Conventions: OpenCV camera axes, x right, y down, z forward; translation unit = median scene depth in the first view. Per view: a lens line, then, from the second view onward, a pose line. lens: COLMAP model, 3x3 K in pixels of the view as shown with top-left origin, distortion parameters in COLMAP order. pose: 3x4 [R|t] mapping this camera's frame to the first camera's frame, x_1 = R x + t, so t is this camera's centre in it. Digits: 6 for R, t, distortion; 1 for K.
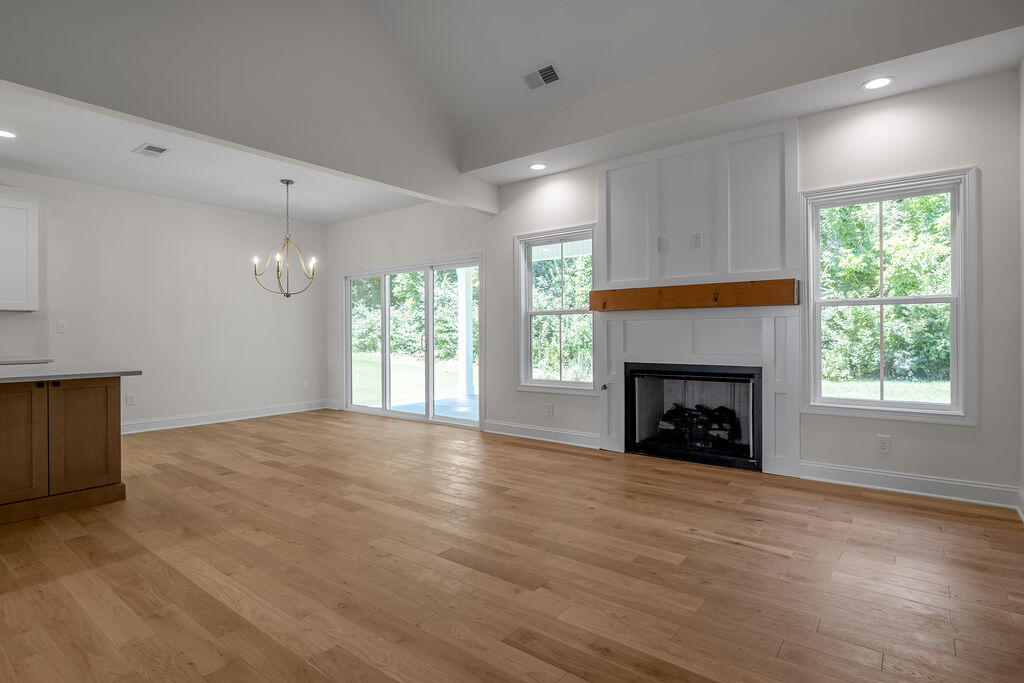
lens RADIAL K [[517.0, 0, 516.7], [0, 517.0, 334.2], [0, 0, 1]] dist [-0.020623, 0.000132]
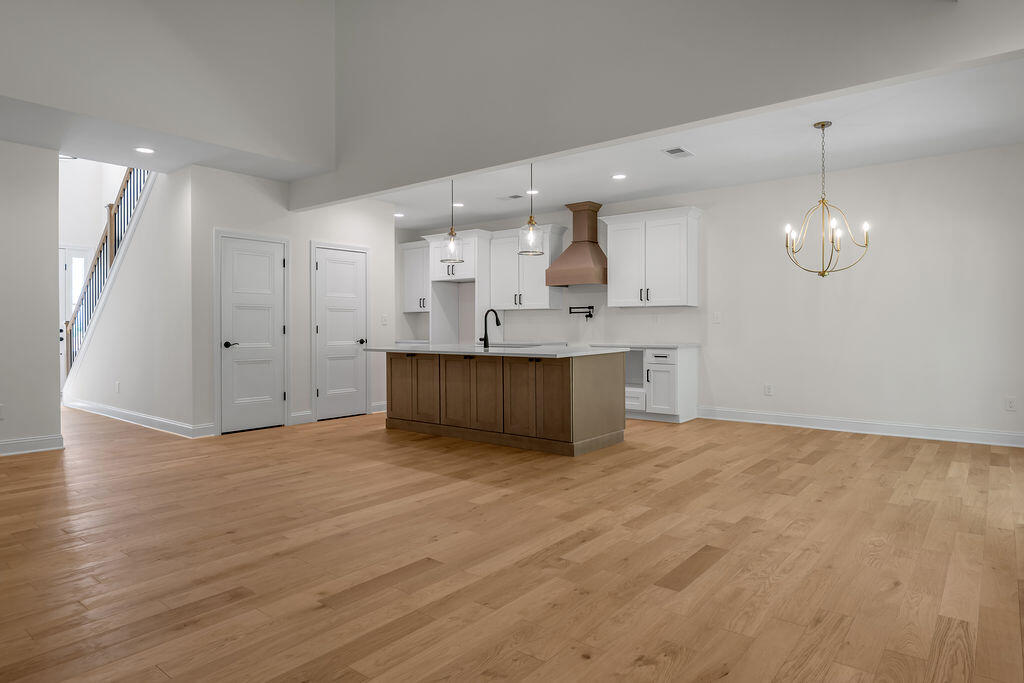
lens RADIAL K [[605.4, 0, 518.7], [0, 605.4, 333.8], [0, 0, 1]] dist [-0.023867, 0.003511]
pose [[-0.013119, 0.017473, -0.999761, 0.565930], [0.001565, 0.999846, 0.017454, -0.004377], [0.999913, -0.001335, -0.013144, 0.699776]]
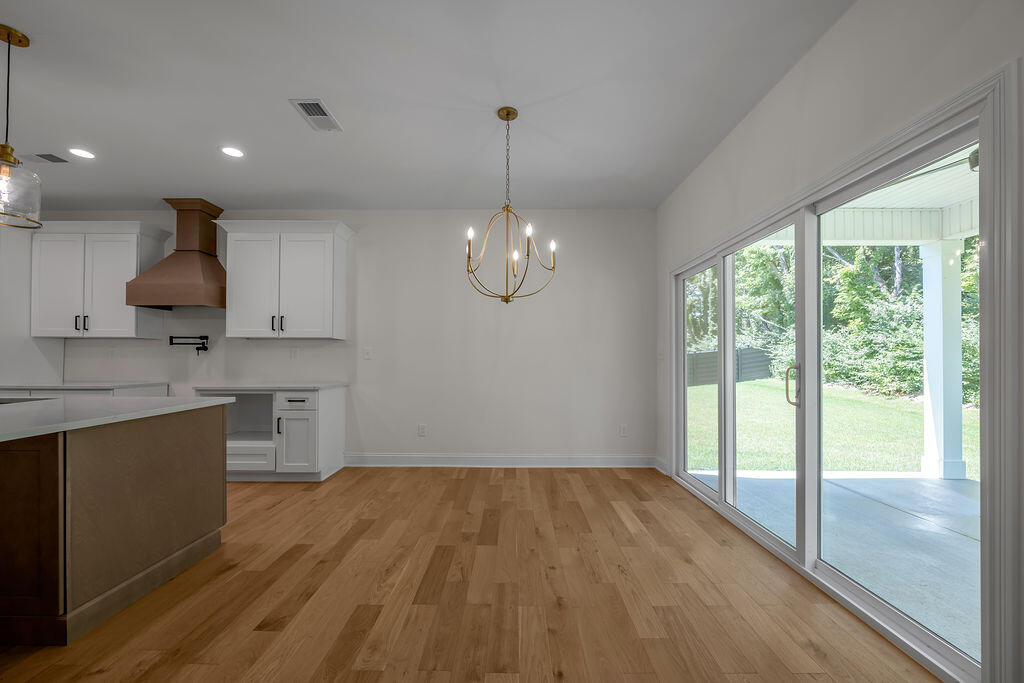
lens RADIAL K [[415.6, 0, 511.7], [0, 415.6, 353.0], [0, 0, 1]] dist [-0.008934, 0.000676]
pose [[0.605917, -0.006751, -0.795499, -0.067023], [-0.006267, 0.999892, -0.013259, -0.007276], [0.795503, 0.013019, 0.605809, 0.884168]]
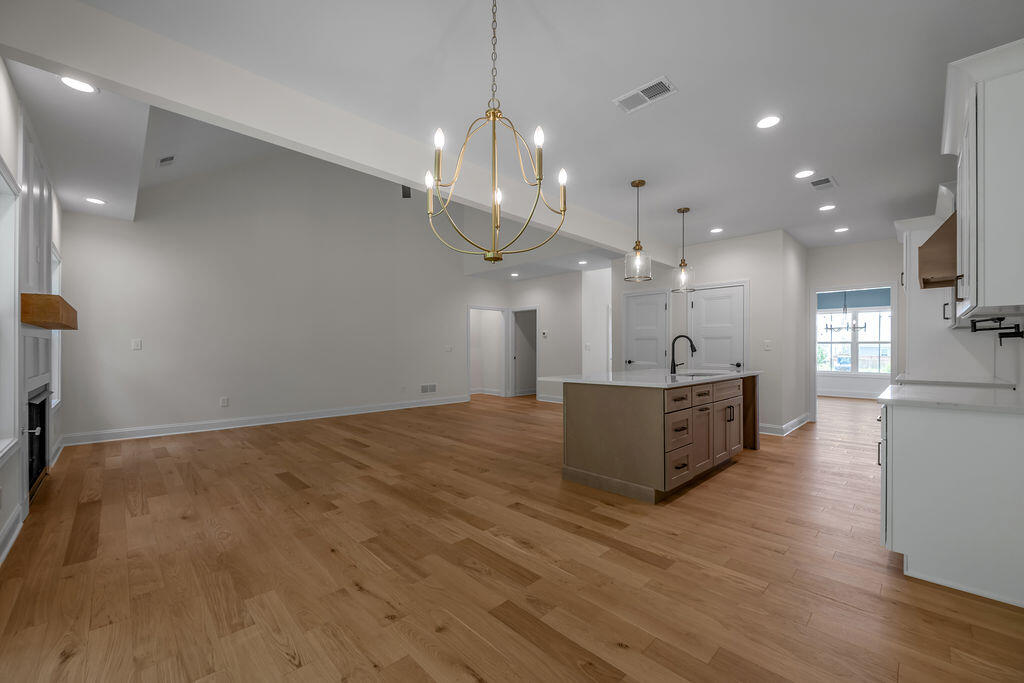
lens RADIAL K [[415.6, 0, 522.6], [0, 415.6, 347.2], [0, 0, 1]] dist [-0.008934, 0.000676]
pose [[-0.991367, 0.004107, 0.131049, -0.642123], [0.003793, 0.999989, -0.002651, -0.008900], [-0.131059, -0.002131, -0.991372, 1.641184]]
